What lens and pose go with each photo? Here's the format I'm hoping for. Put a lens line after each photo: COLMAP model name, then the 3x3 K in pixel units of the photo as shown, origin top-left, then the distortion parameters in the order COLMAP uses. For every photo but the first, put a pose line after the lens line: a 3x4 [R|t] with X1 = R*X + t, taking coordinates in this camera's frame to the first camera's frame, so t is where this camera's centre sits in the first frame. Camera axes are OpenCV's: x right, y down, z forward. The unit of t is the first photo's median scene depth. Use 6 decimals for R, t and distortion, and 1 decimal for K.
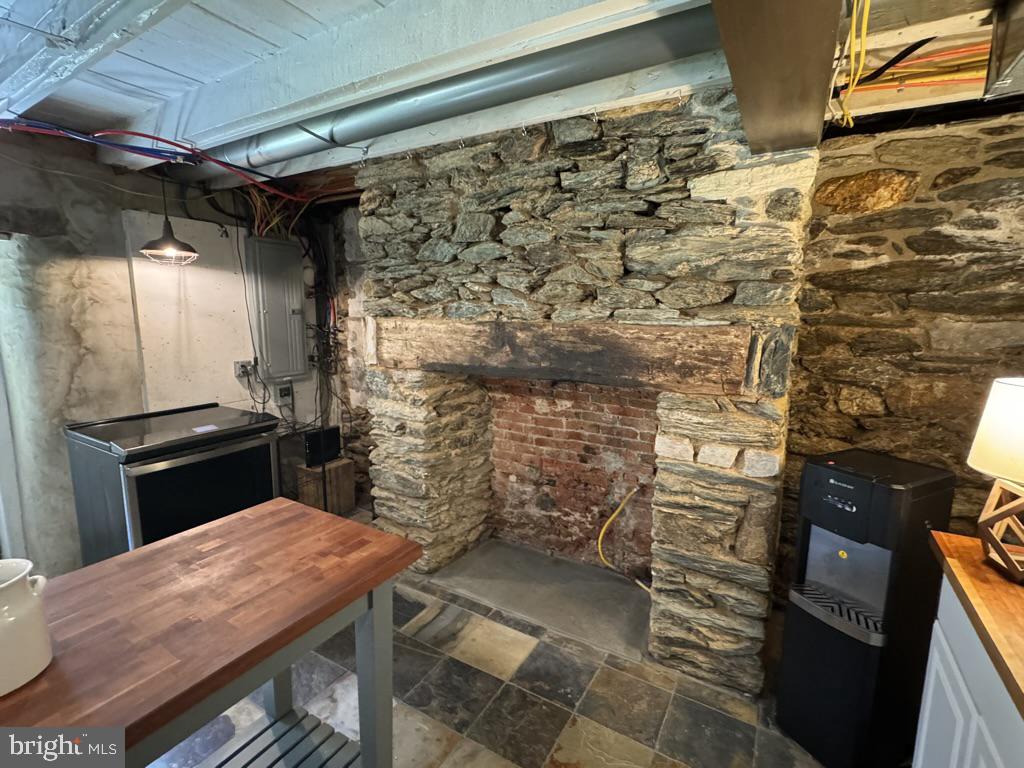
lens RADIAL K [[486.9, 0, 511.3], [0, 486.9, 381.9], [0, 0, 1]] dist [-0.002680, -0.001024]
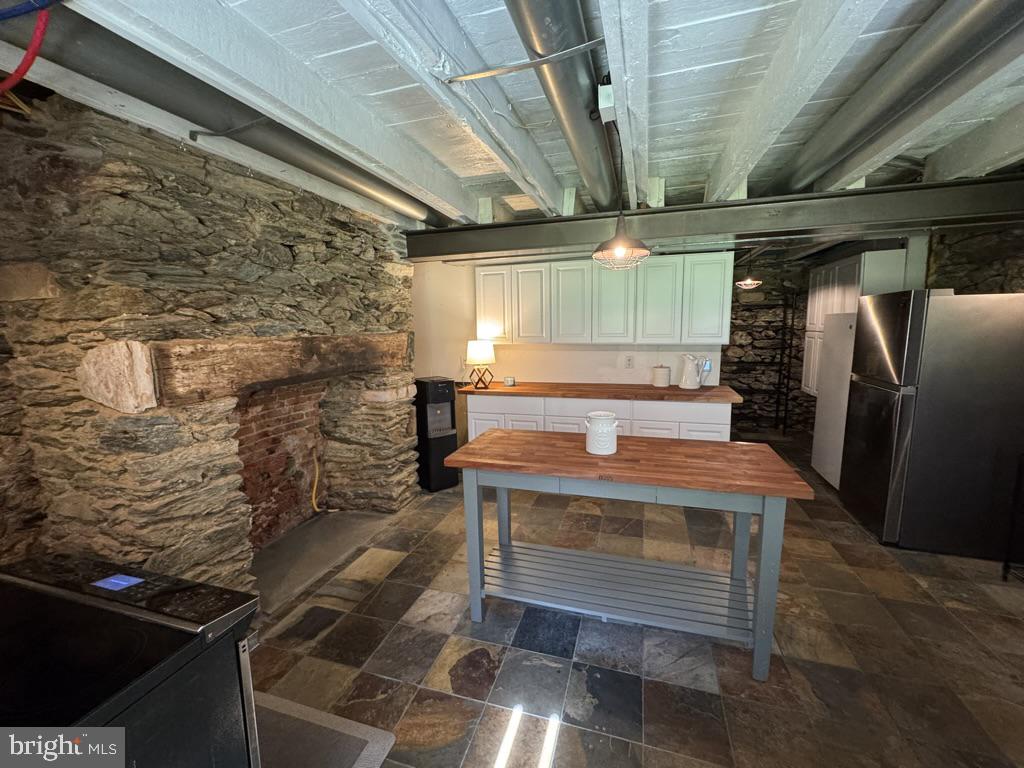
lens RADIAL K [[408.1, 0, 534.7], [0, 408.1, 379.9], [0, 0, 1]] dist [-0.001895, 0.000553]
pose [[-0.279707, -0.130765, 0.951139, -1.139728], [0.157624, 0.970984, 0.179847, -0.108048], [-0.947058, 0.200227, -0.250979, 0.697848]]
